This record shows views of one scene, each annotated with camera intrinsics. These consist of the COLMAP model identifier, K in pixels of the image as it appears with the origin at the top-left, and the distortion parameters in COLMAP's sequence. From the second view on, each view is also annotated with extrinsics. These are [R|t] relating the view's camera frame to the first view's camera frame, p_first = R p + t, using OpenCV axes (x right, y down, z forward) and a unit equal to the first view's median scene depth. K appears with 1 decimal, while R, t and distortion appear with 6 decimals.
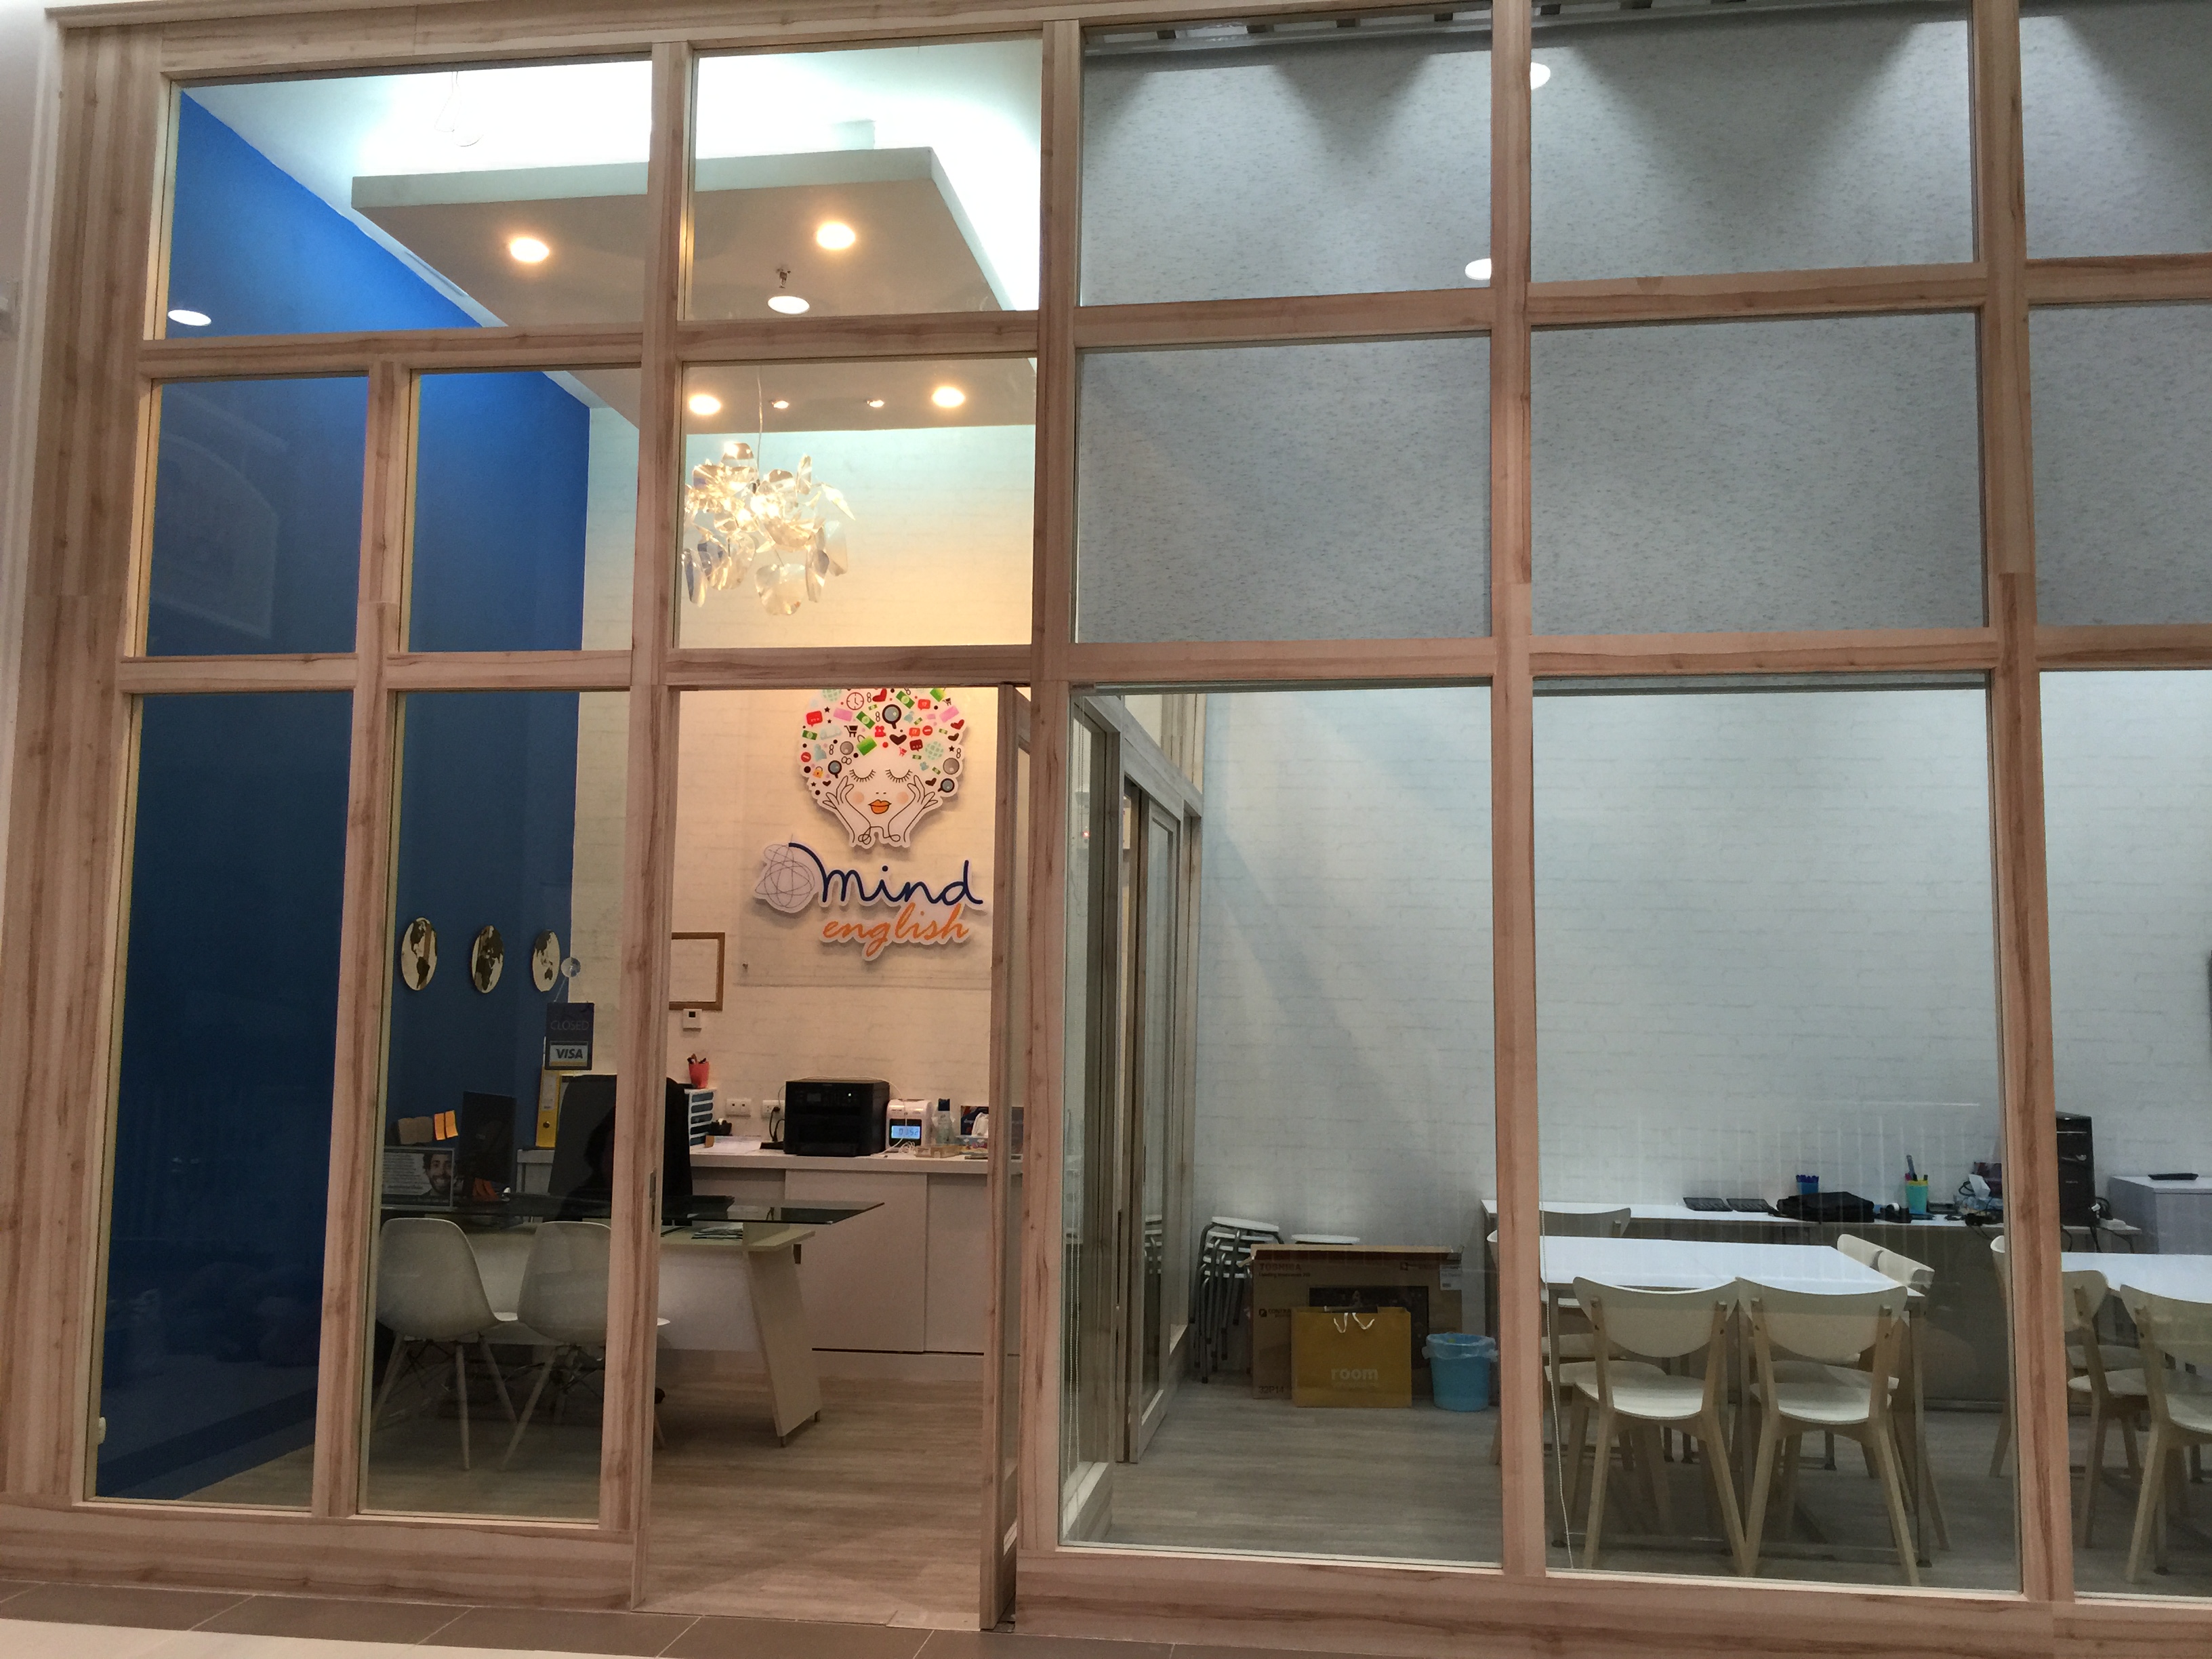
lens RADIAL K [[1848.6, 0, 1131.5], [0, 1848.6, 829.0], [0, 0, 1]] dist [0.107102, -0.121092]
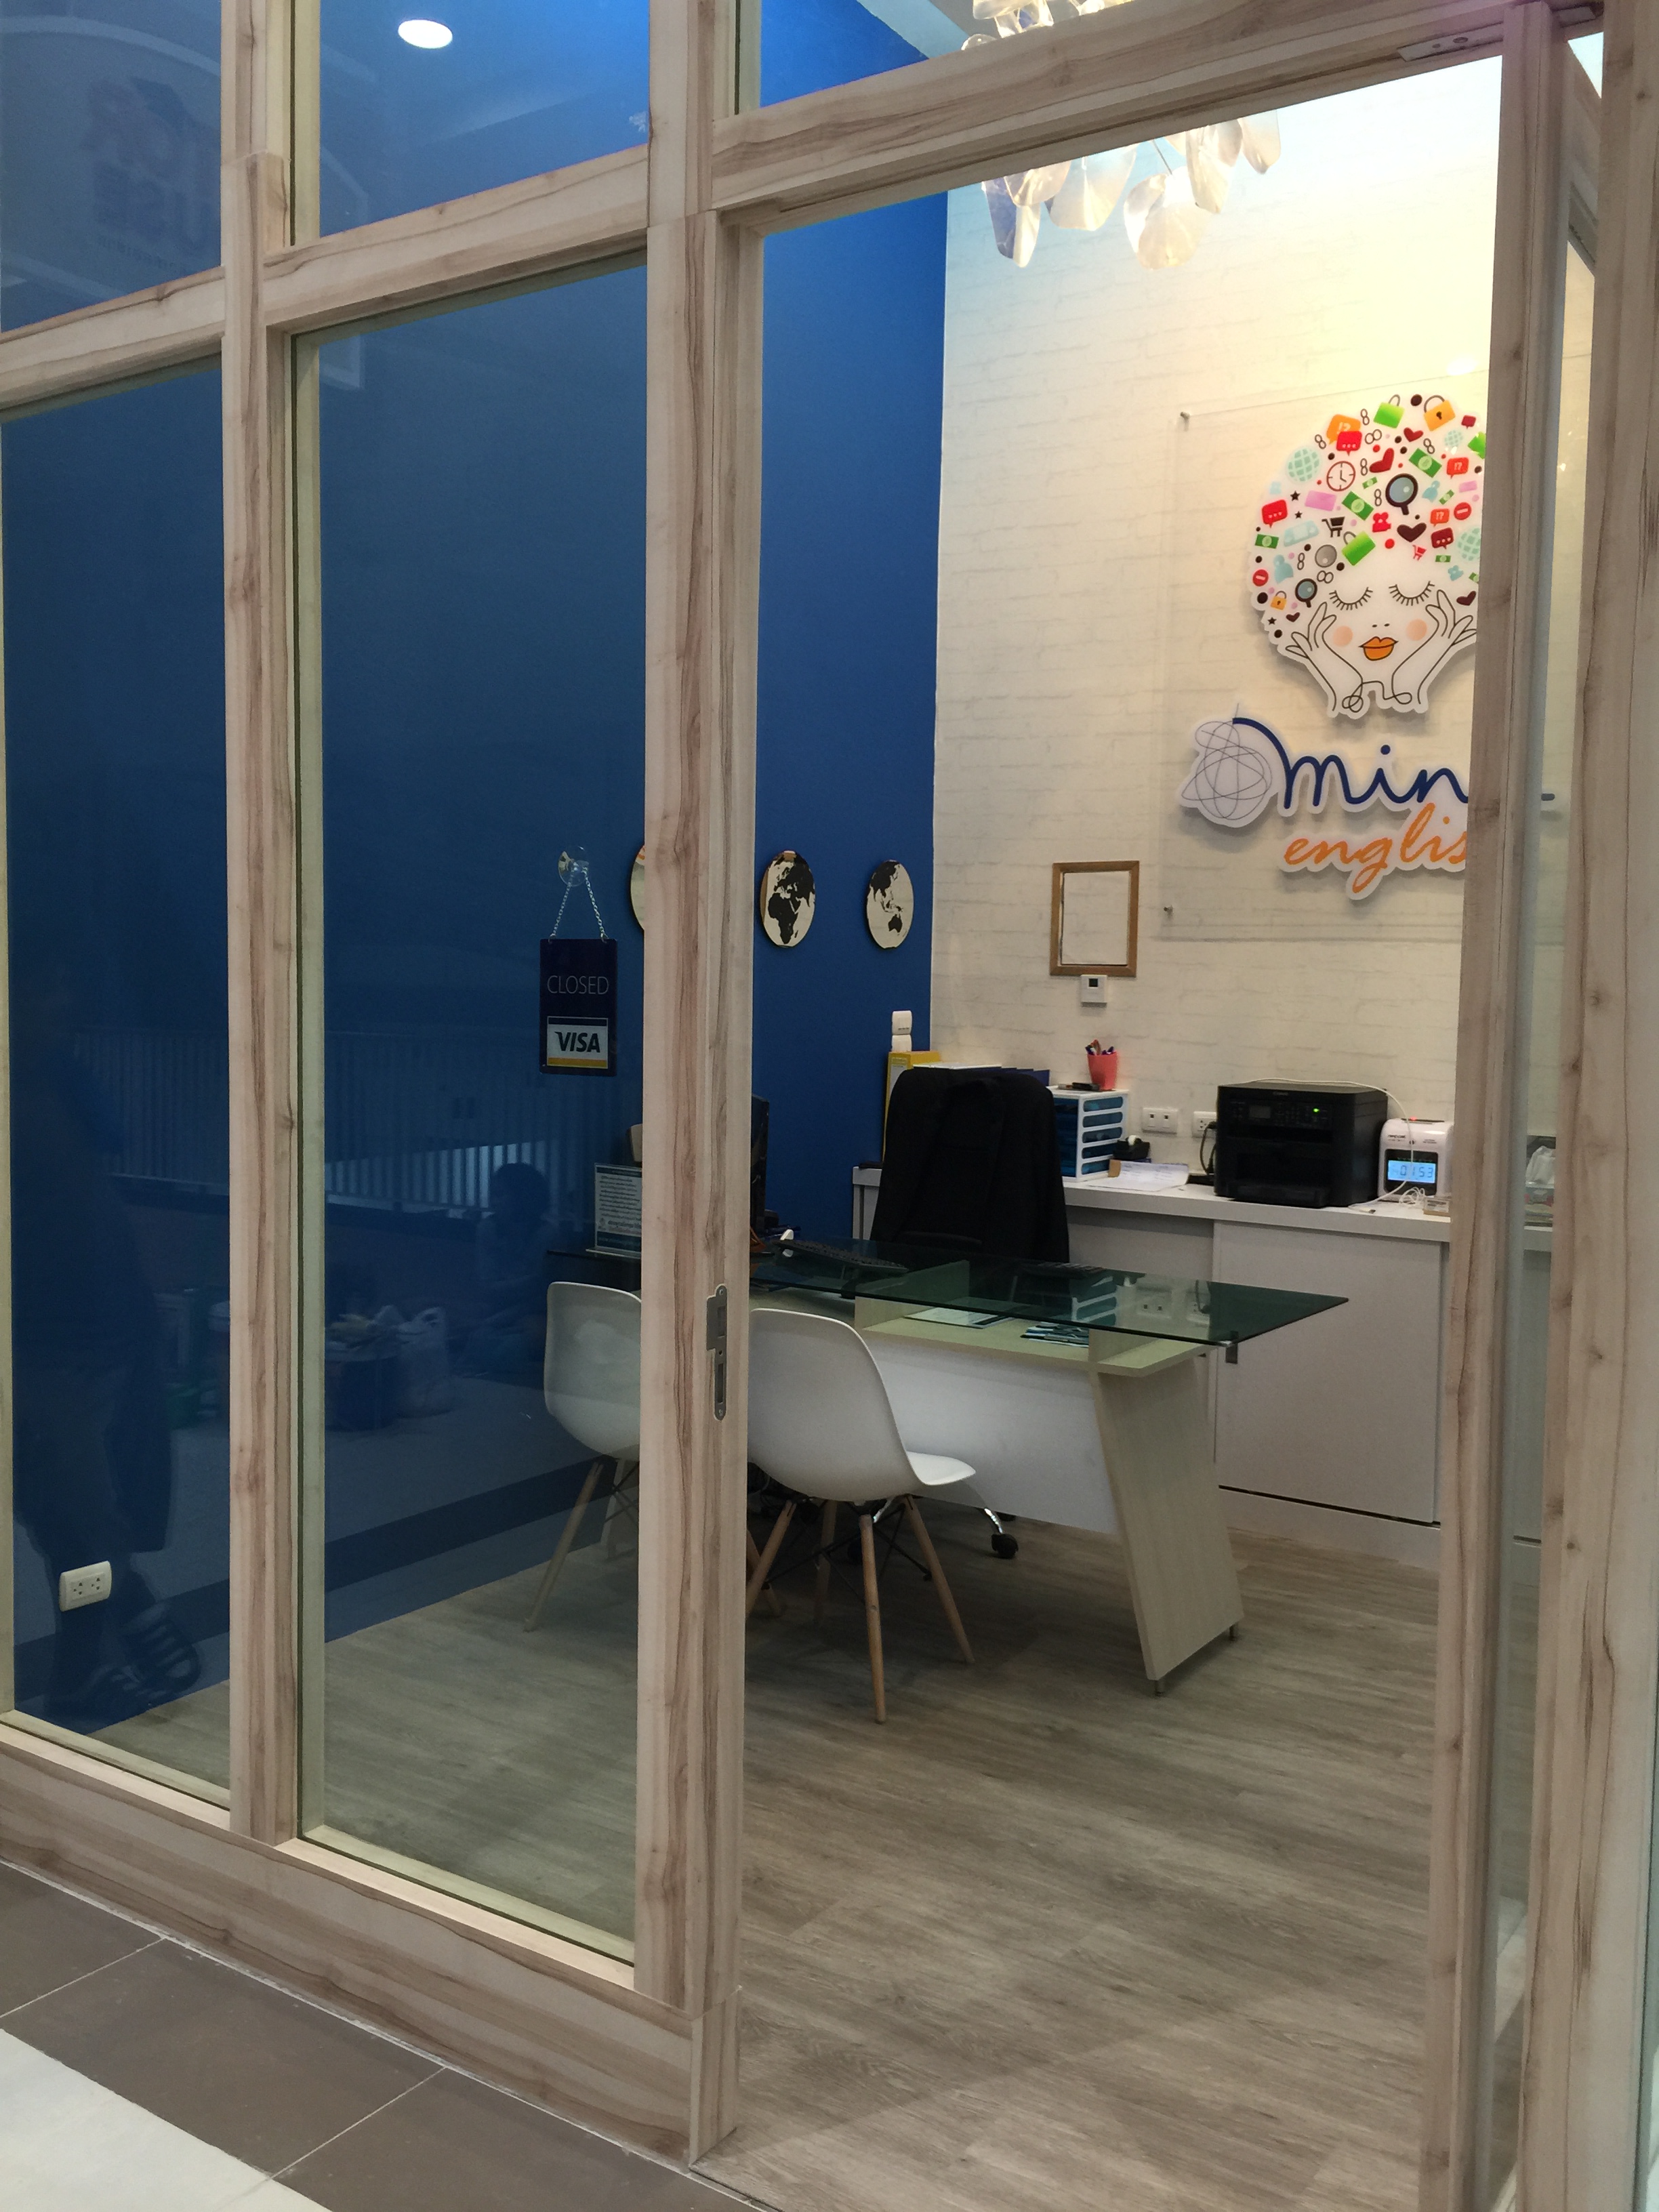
lens RADIAL K [[1878.6, 0, 838.7], [0, 1878.6, 1098.5], [0, 0, 1]] dist [0.073959, -0.105995]
pose [[0.894120, 0.032274, -0.446664, -0.010336], [0.036788, 0.988735, 0.145083, 0.038391], [0.446314, -0.146154, 0.882860, 0.345596]]
